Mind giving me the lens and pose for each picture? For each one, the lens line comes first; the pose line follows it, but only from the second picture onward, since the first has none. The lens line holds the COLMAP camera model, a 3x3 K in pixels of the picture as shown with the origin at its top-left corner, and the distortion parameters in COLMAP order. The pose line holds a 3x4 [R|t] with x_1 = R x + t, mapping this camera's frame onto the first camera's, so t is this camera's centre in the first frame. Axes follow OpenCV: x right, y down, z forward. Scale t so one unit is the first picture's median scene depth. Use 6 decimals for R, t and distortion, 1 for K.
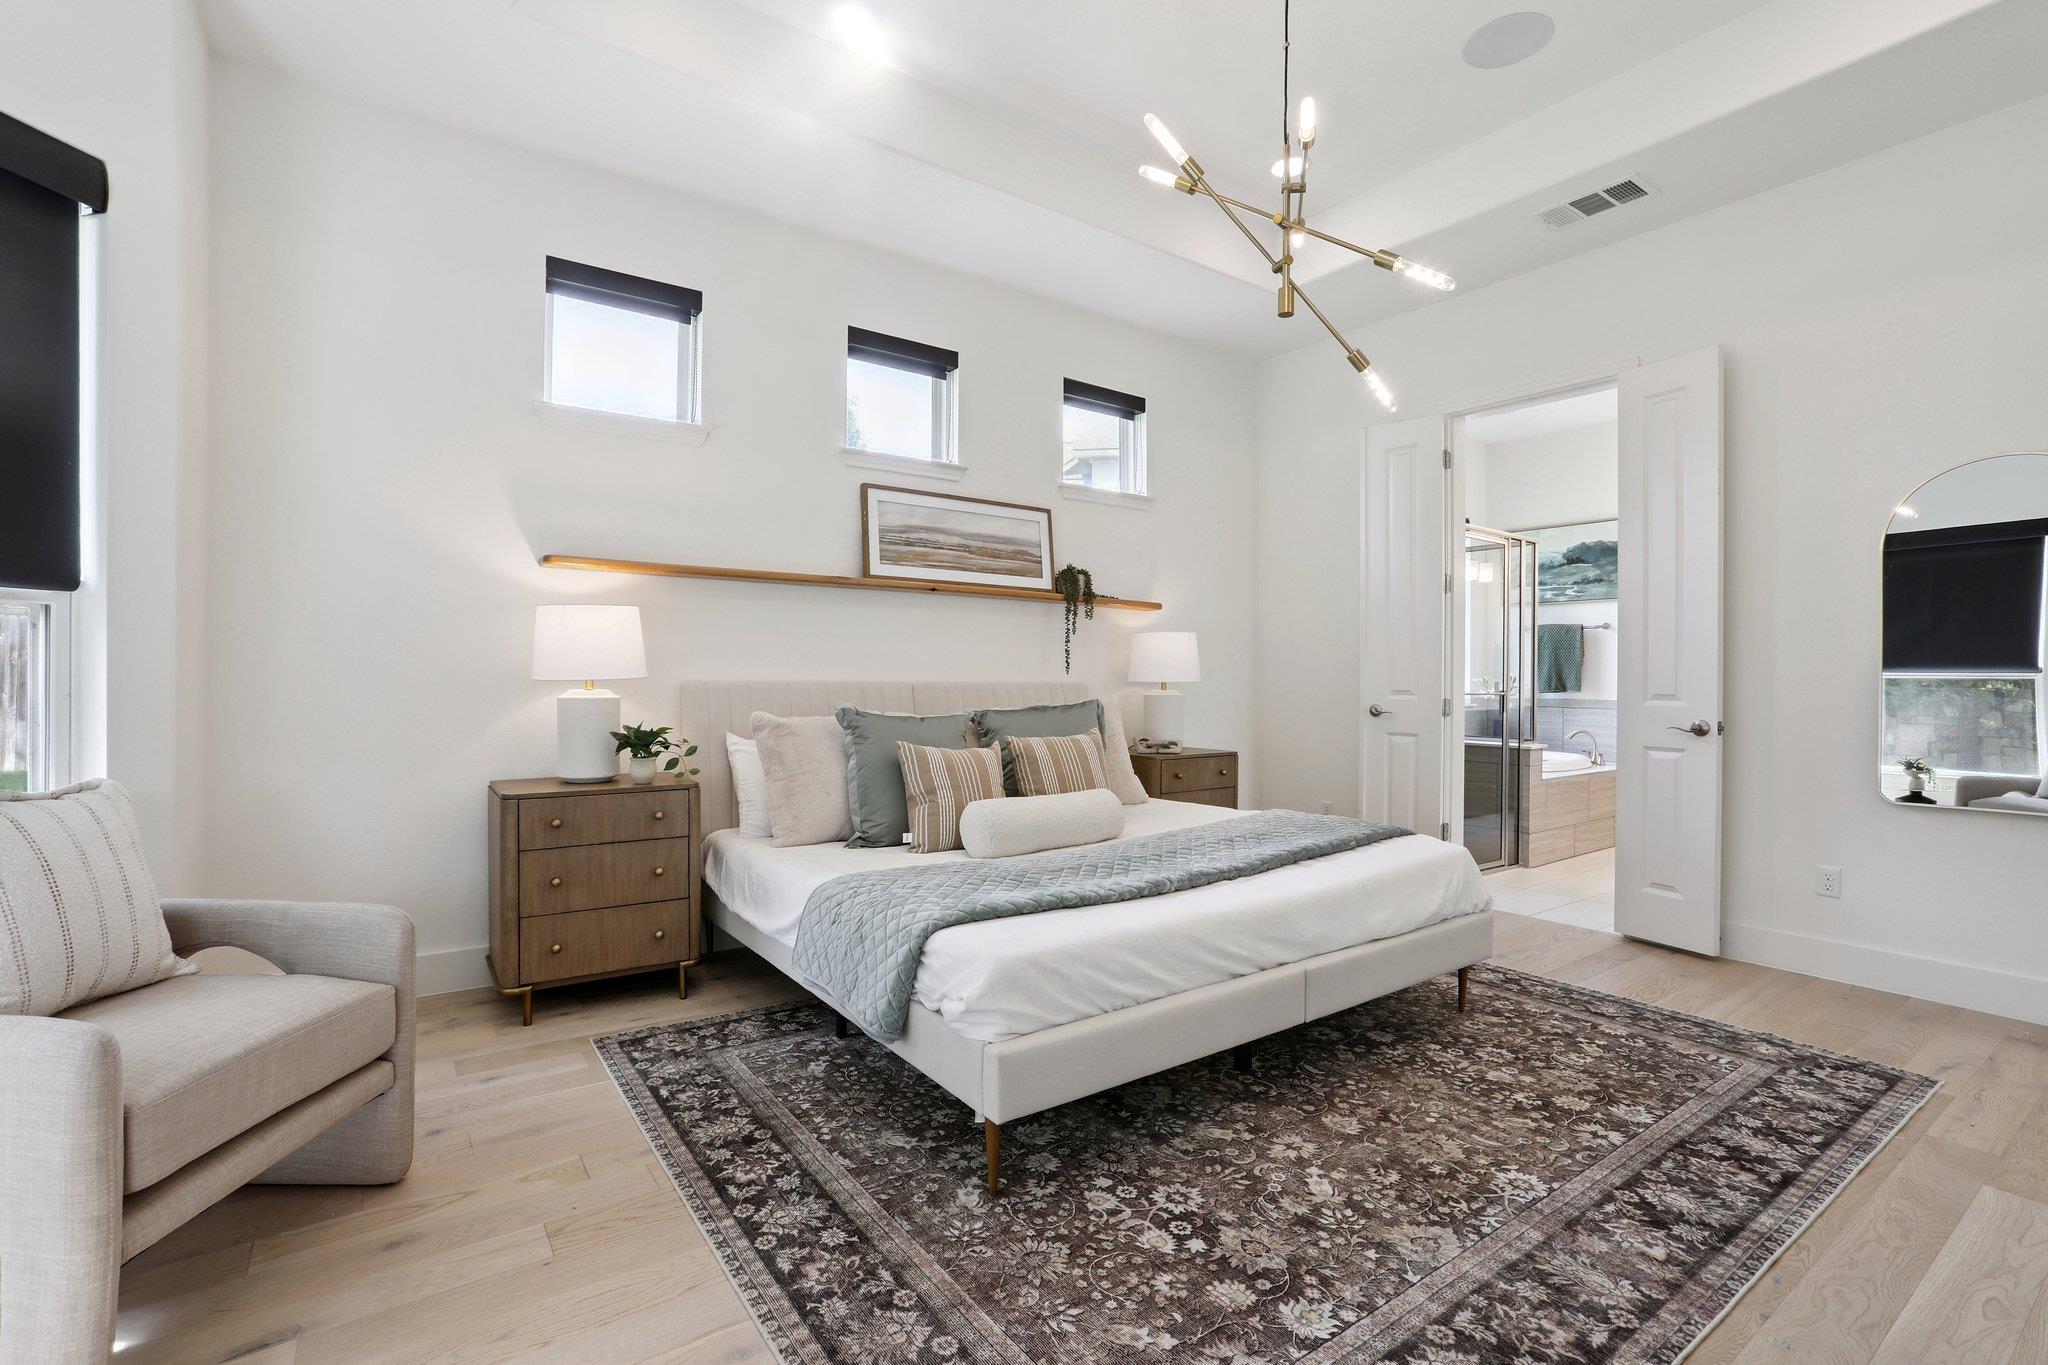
lens RADIAL K [[932.2, 0, 1007.6], [0, 932.2, 676.8], [0, 0, 1]] dist [-0.059138, 0.028543]
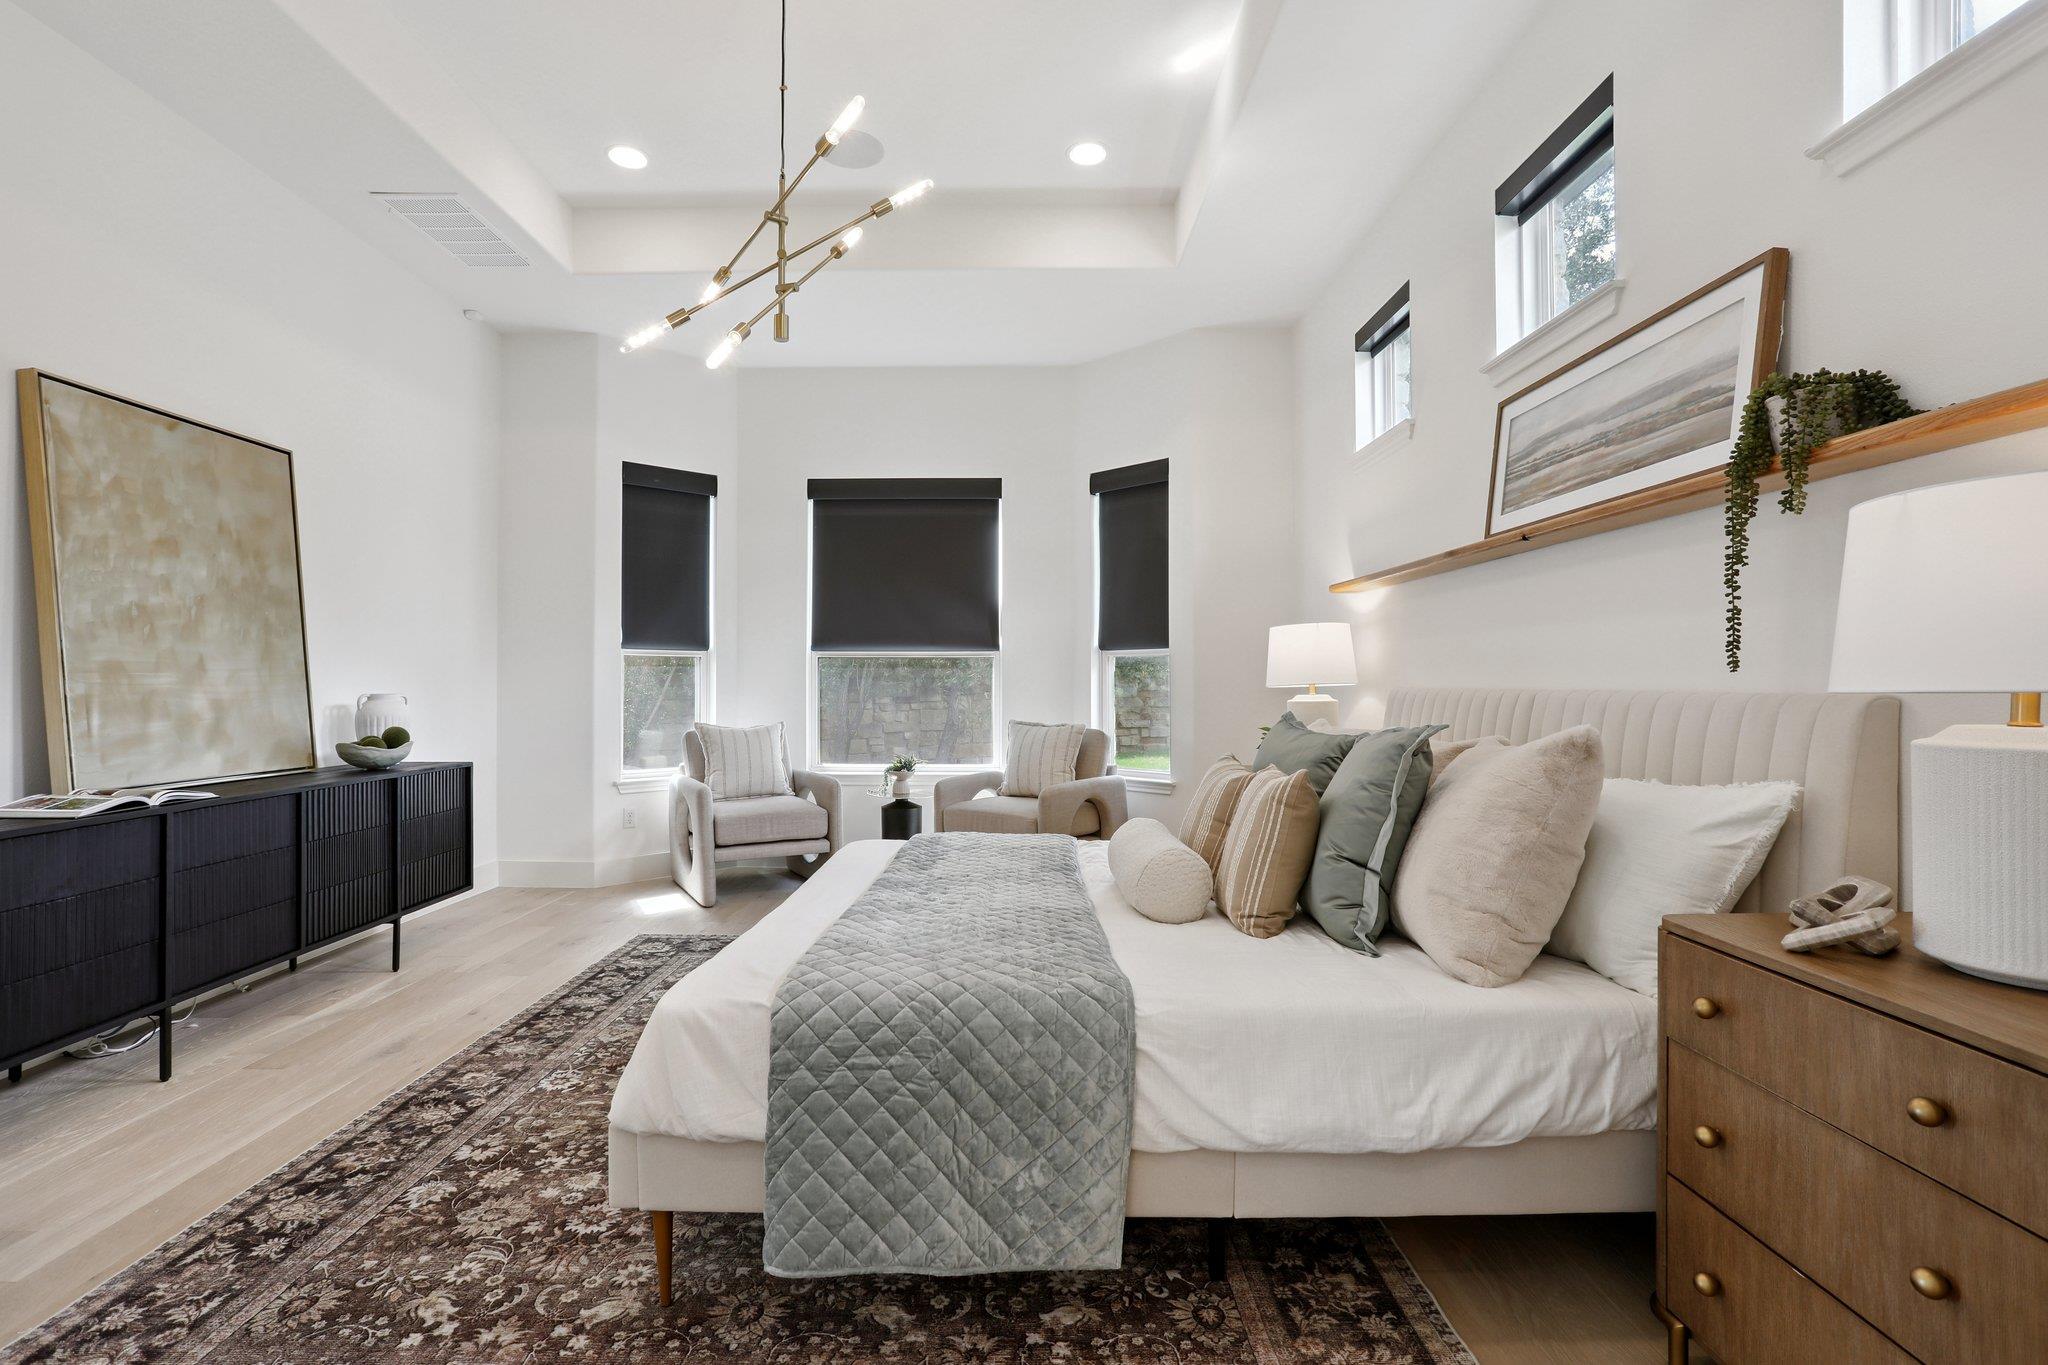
lens RADIAL K [[938.0, 0, 1020.8], [0, 938.0, 684.1], [0, 0, 1]] dist [-0.061989, 0.029579]
pose [[-0.571844, -0.007012, -0.820332, 1.015741], [-0.003760, 0.999975, -0.005927, 0.009255], [0.820354, -0.000305, -0.571857, 1.833751]]
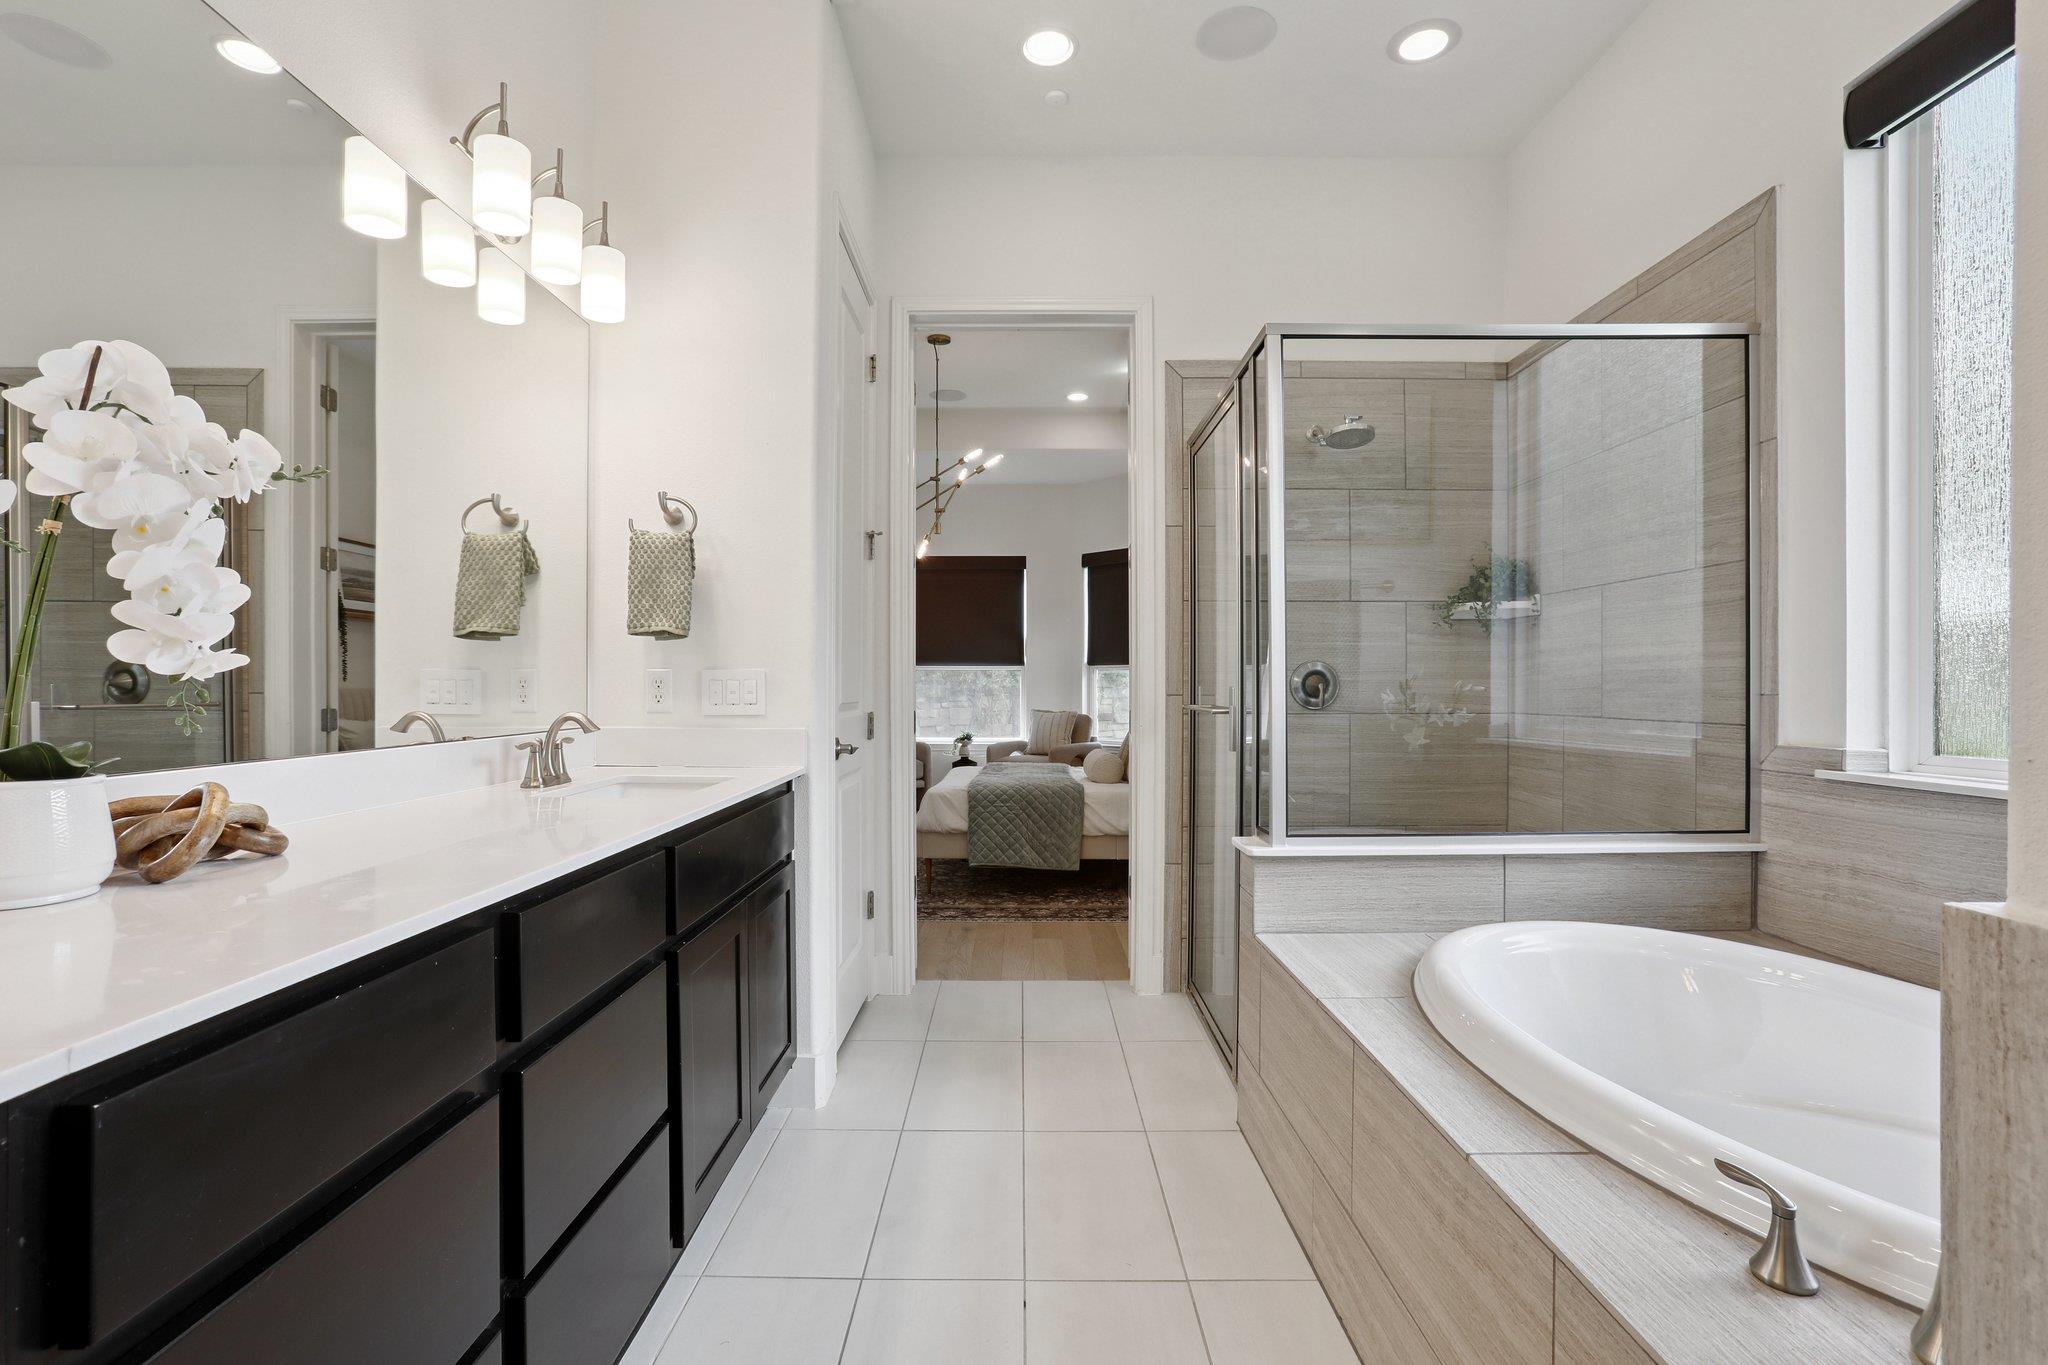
lens RADIAL K [[938.0, 0, 1020.8], [0, 938.0, 684.1], [0, 0, 1]] dist [-0.061989, 0.029579]
pose [[-0.576195, -0.010181, -0.817249, 2.168047], [-0.004625, 0.999947, -0.009196, 0.018282], [0.817299, -0.001519, -0.576211, 2.580471]]
